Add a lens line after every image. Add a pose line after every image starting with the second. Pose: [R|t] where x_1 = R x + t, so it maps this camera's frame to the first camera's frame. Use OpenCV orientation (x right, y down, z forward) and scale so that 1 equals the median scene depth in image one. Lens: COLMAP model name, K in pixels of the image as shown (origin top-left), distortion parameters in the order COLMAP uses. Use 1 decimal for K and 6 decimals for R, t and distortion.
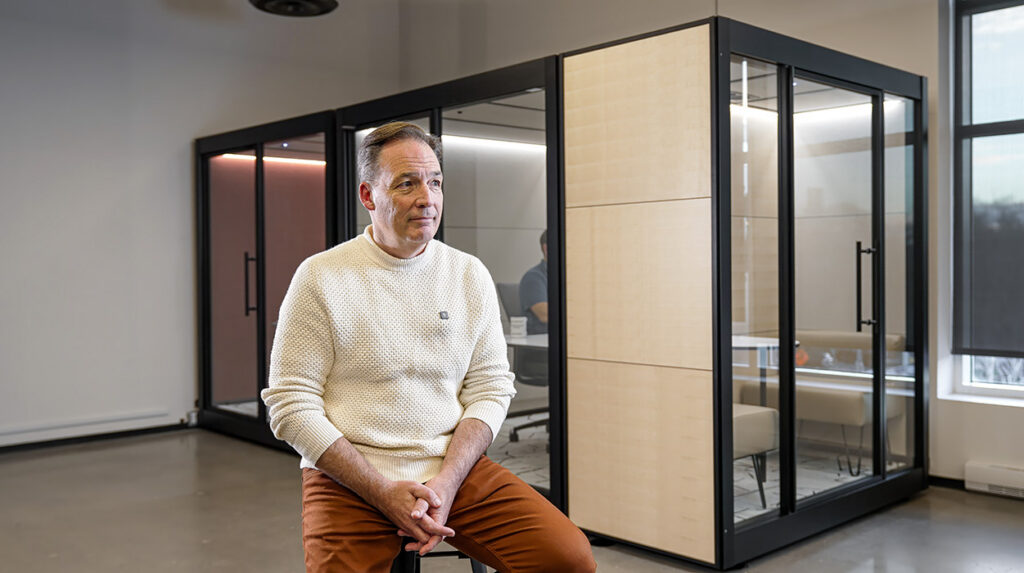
lens RADIAL K [[926.7, 0, 516.9], [0, 926.7, 289.9], [0, 0, 1]] dist [0.000809, 0.000000]
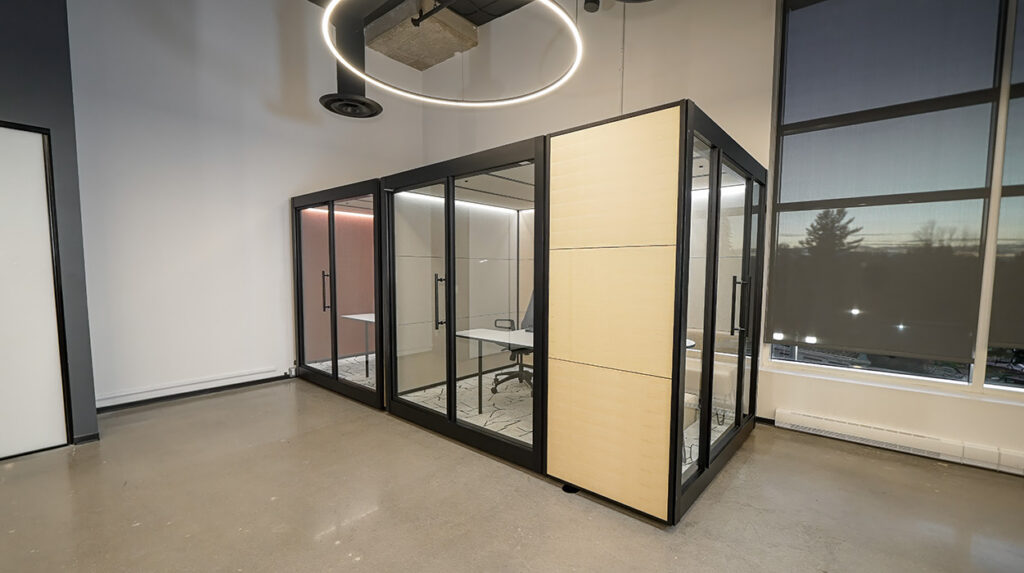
lens RADIAL K [[411.8, 0, 528.8], [0, 411.8, 302.1], [0, 0, 1]] dist [-0.008974, -0.001030]
pose [[0.991483, 0.007568, 0.130014, -0.049126], [-0.013951, 0.998738, 0.048255, -0.034915], [-0.129484, -0.049658, 0.990337, 0.348128]]
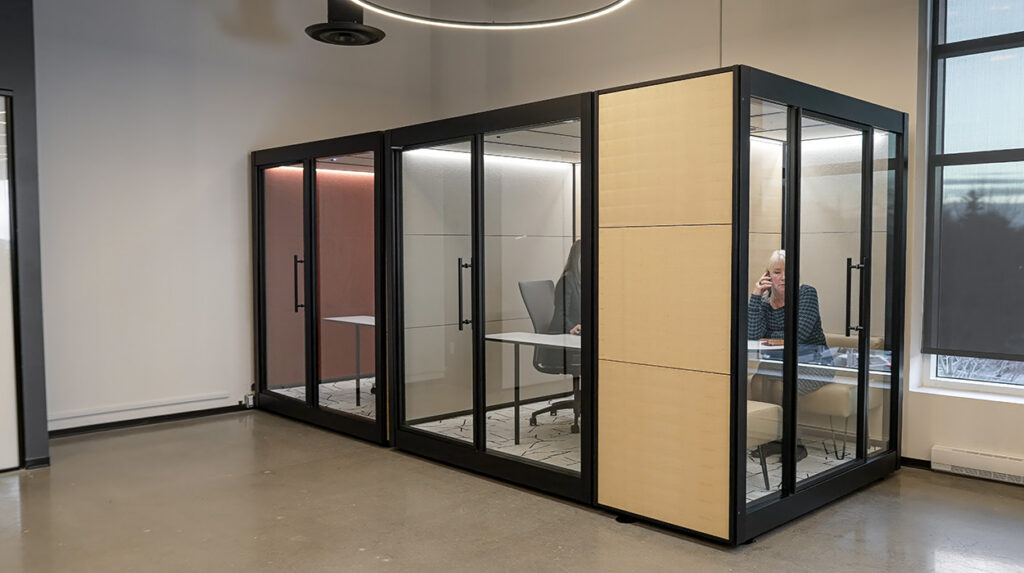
lens RADIAL K [[823.1, 0, 537.8], [0, 823.1, 305.2], [0, 0, 1]] dist [-0.016432, 0.011673]
pose [[0.999446, 0.006868, 0.032551, -0.047514], [-0.008151, 0.999187, 0.039471, -0.028887], [-0.032253, -0.039714, 0.998690, -0.008566]]
